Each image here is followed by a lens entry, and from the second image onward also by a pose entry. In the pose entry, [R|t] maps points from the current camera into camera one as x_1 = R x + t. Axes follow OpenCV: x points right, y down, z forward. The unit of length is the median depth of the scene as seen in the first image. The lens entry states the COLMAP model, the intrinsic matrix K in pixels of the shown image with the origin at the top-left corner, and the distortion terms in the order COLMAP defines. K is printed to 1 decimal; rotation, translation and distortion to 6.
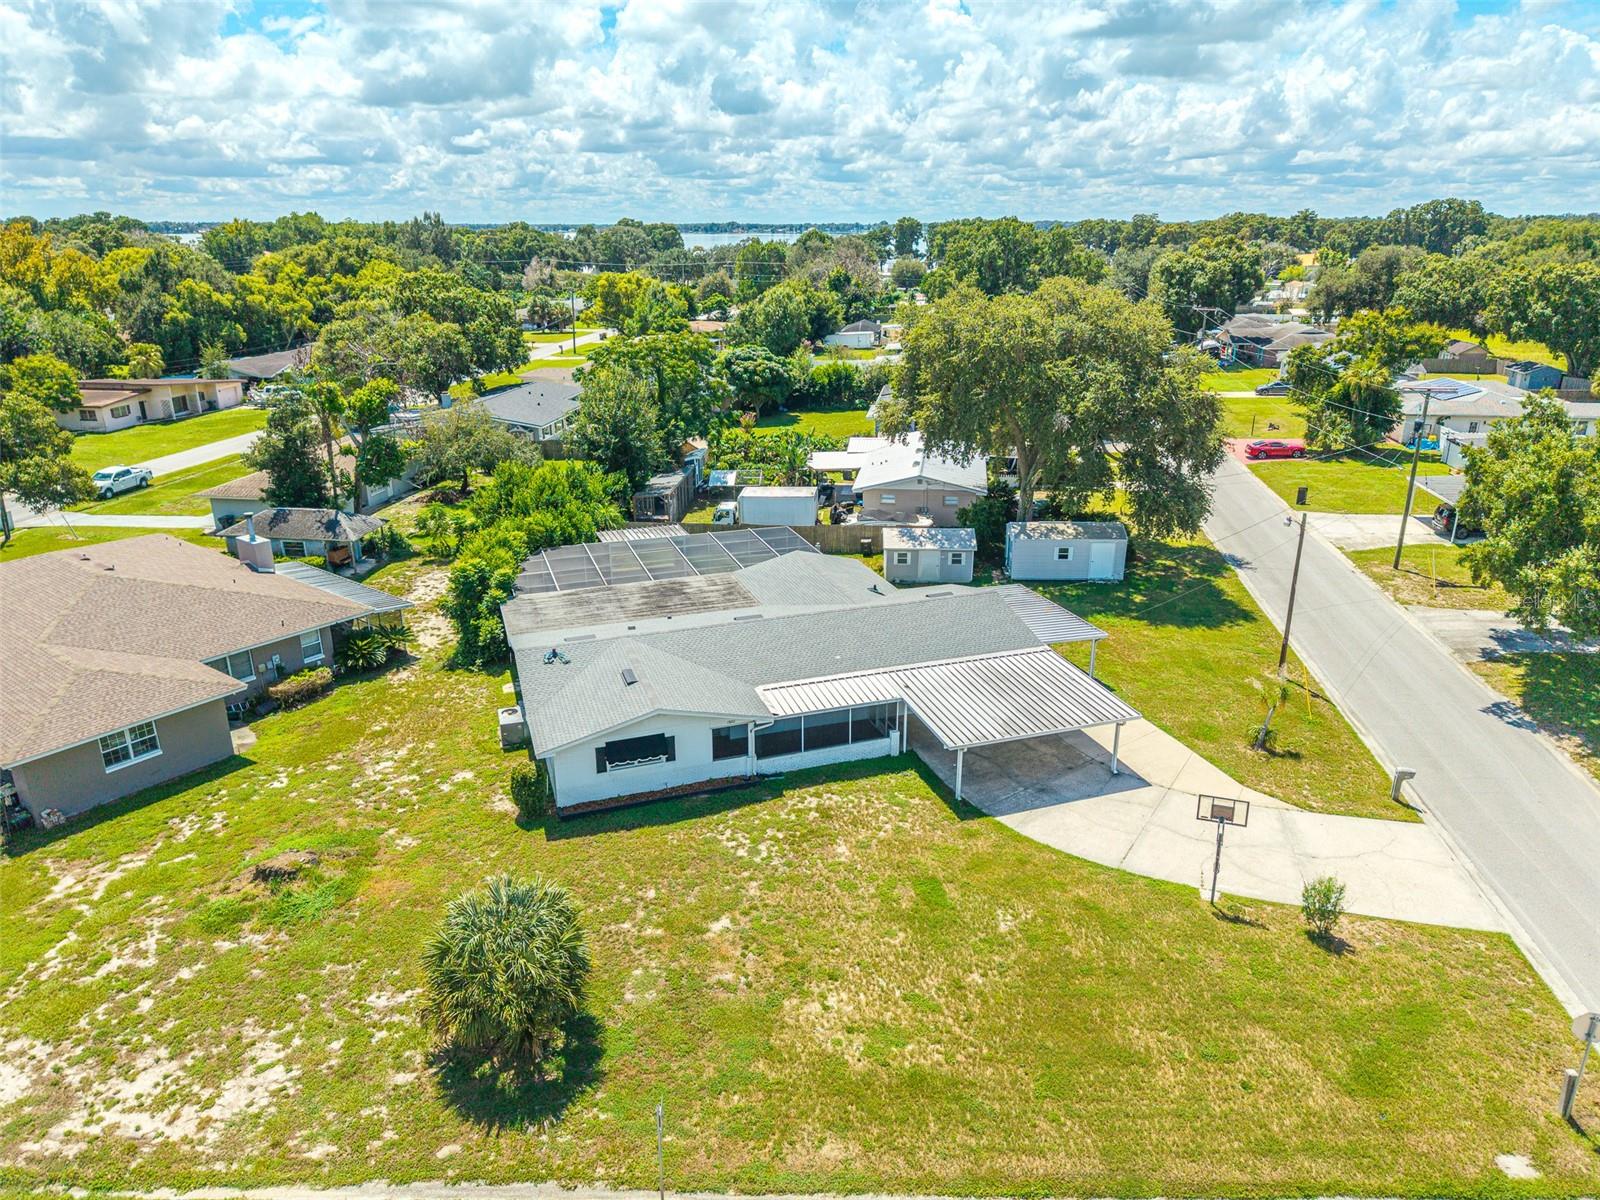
lens RADIAL K [[1066.0, 0, 802.9], [0, 1066.0, 594.9], [0, 0, 1]] dist [0.050340, -0.034134]
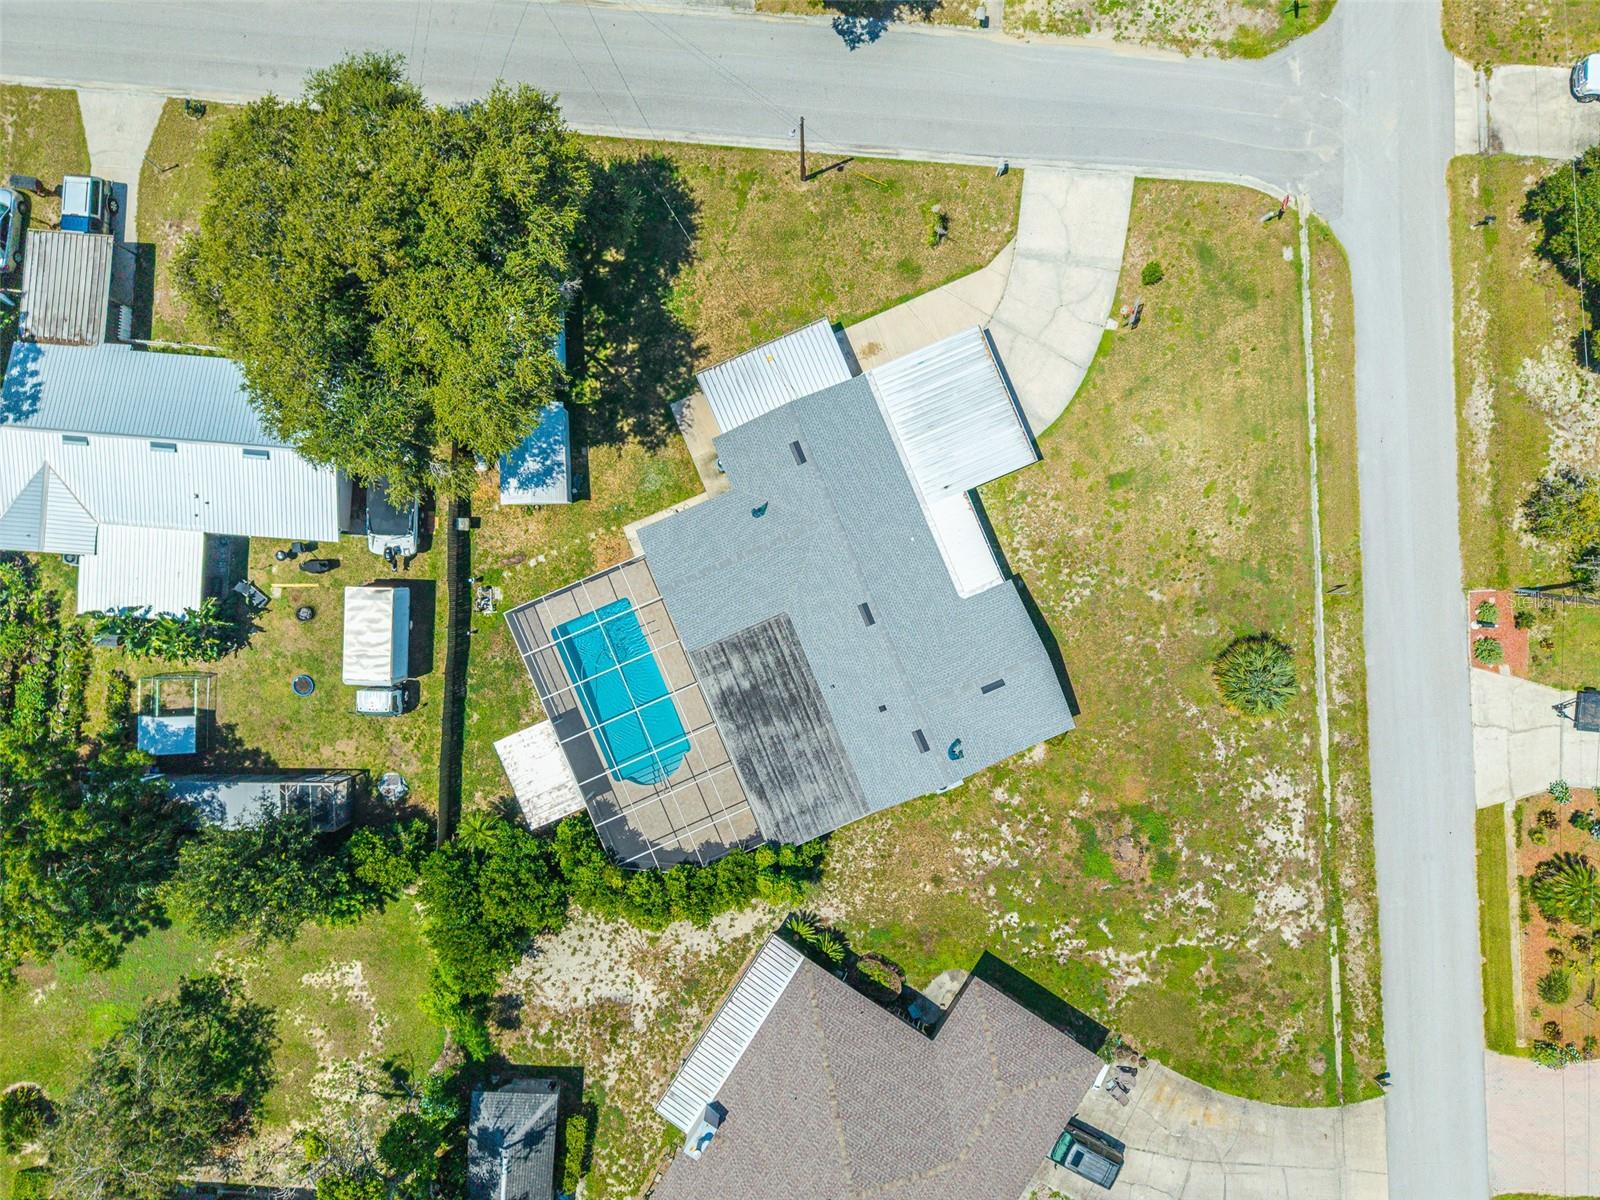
lens RADIAL K [[1053.7, 0, 822.2], [0, 1053.7, 589.2], [0, 0, 1]] dist [0.047477, -0.034990]
pose [[-0.071393, -0.997445, 0.002505, -0.023143], [0.327828, -0.021092, 0.944502, -1.256483], [-0.942036, 0.068252, 0.328496, 0.734504]]
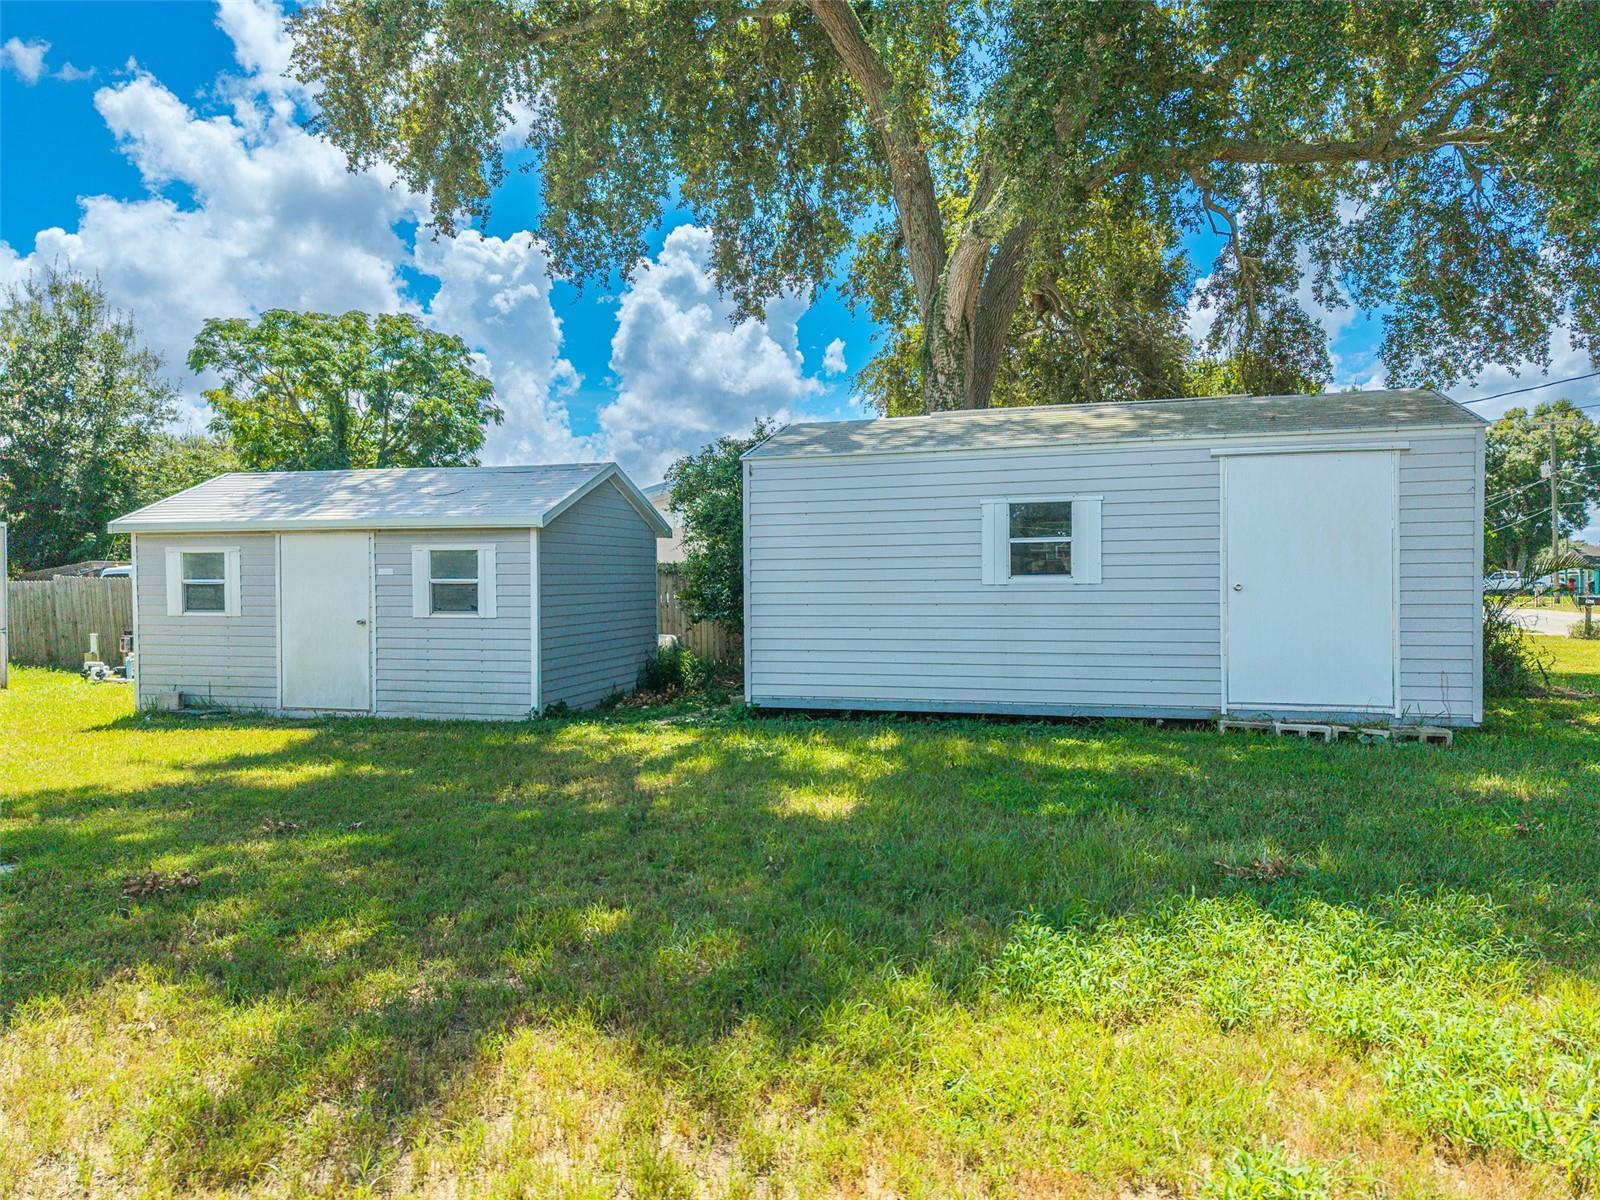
lens RADIAL K [[1072.8, 0, 799.3], [0, 1072.8, 586.2], [0, 0, 1]] dist [0.050404, -0.039889]
pose [[0.975540, 0.002246, -0.219808, 0.365451], [-0.074153, 0.944698, -0.319447, 0.032201], [0.206935, 0.327933, 0.921758, 1.270396]]
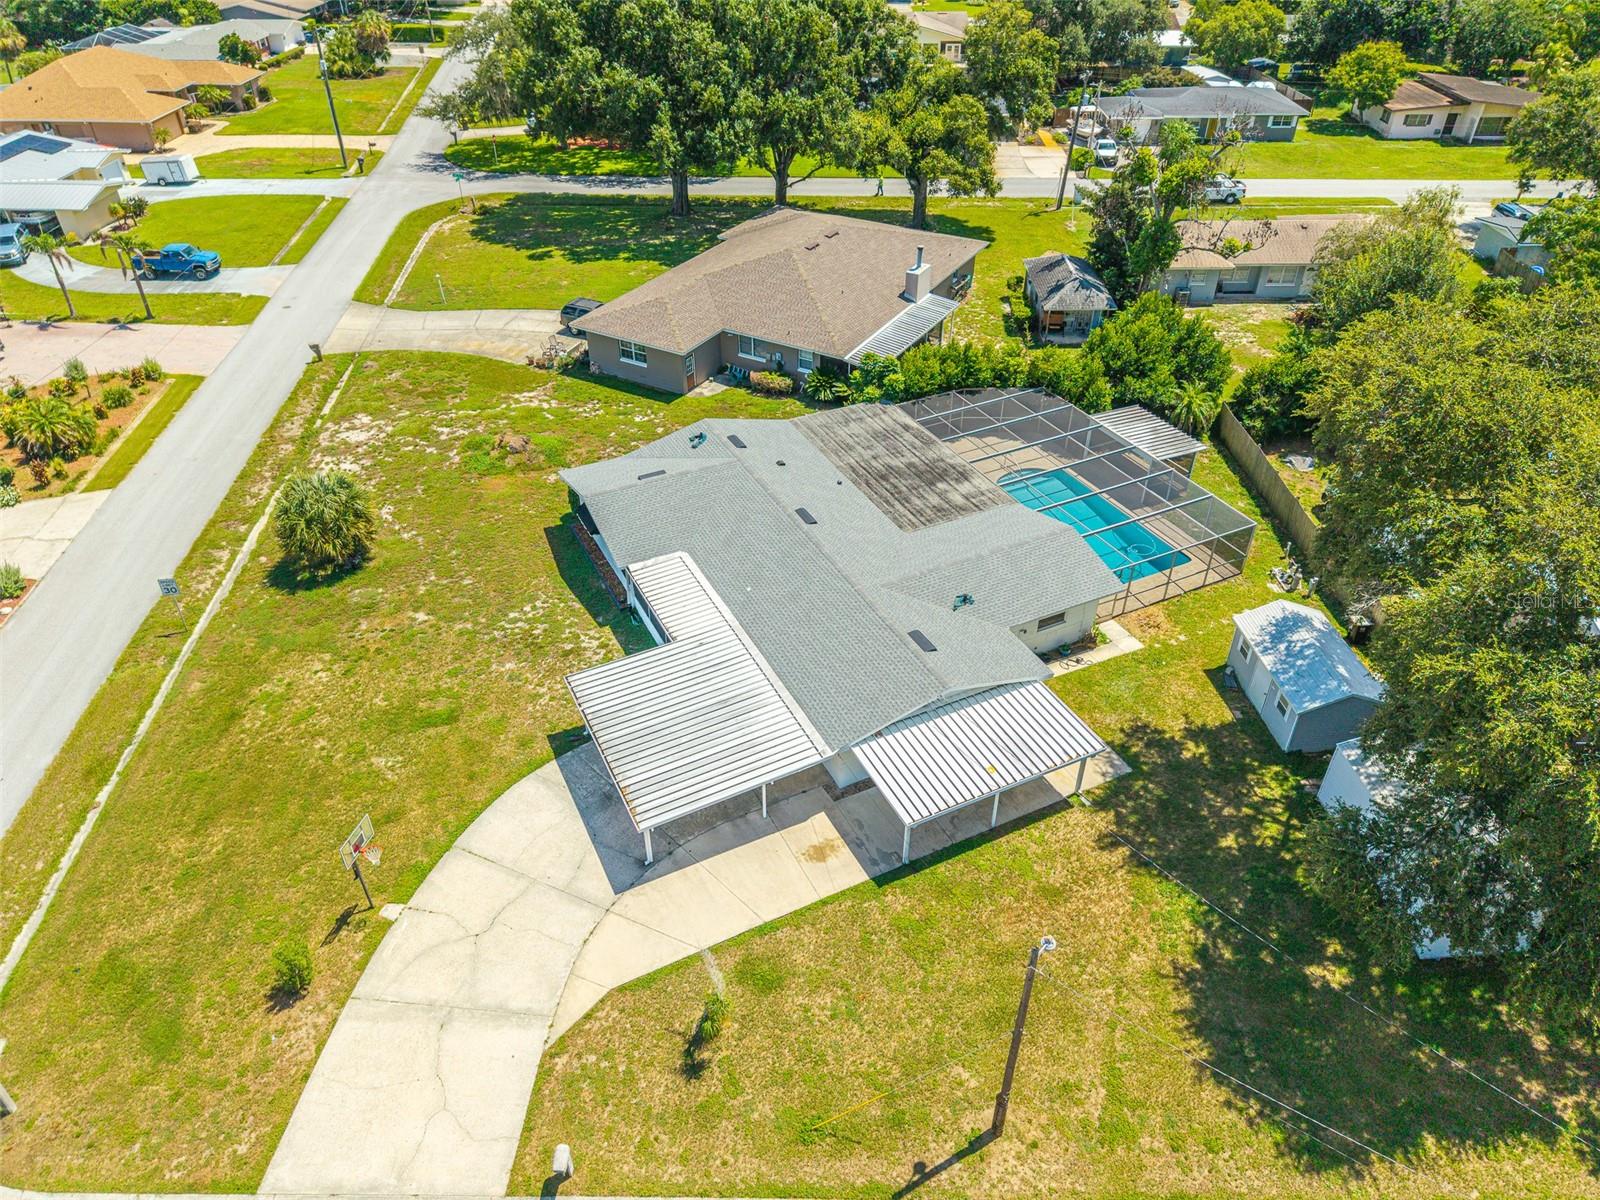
lens RADIAL K [[1072.8, 0, 799.3], [0, 1072.8, 586.2], [0, 0, 1]] dist [0.050404, -0.039889]
pose [[0.126685, 0.586970, -0.799636, 0.848512], [-0.324153, 0.786370, 0.525878, -0.486134], [0.937484, 0.192584, 0.289889, 0.816348]]
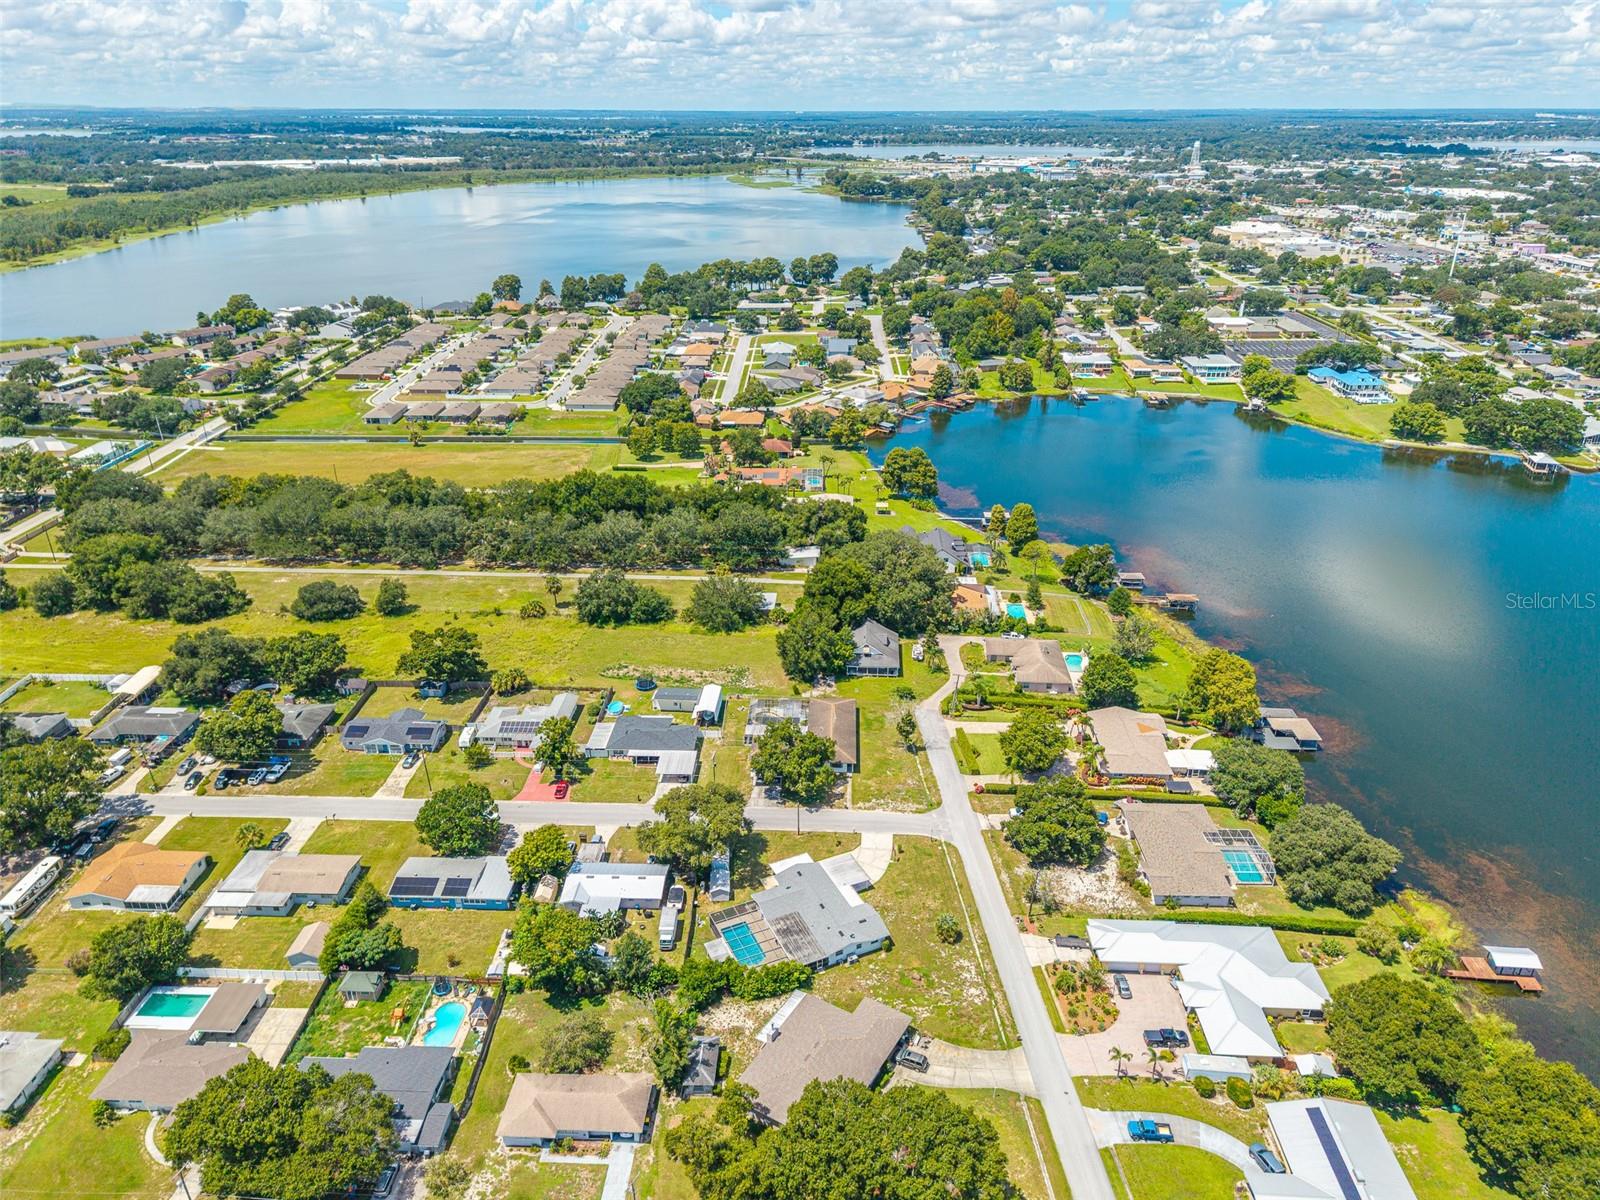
lens RADIAL K [[1072.8, 0, 799.3], [0, 1072.8, 586.2], [0, 0, 1]] dist [0.050404, -0.039889]
pose [[-0.100590, -0.404604, 0.908943, -3.581479], [0.328366, 0.848885, 0.414210, -2.992874], [-0.939179, 0.340131, 0.047469, 0.547186]]
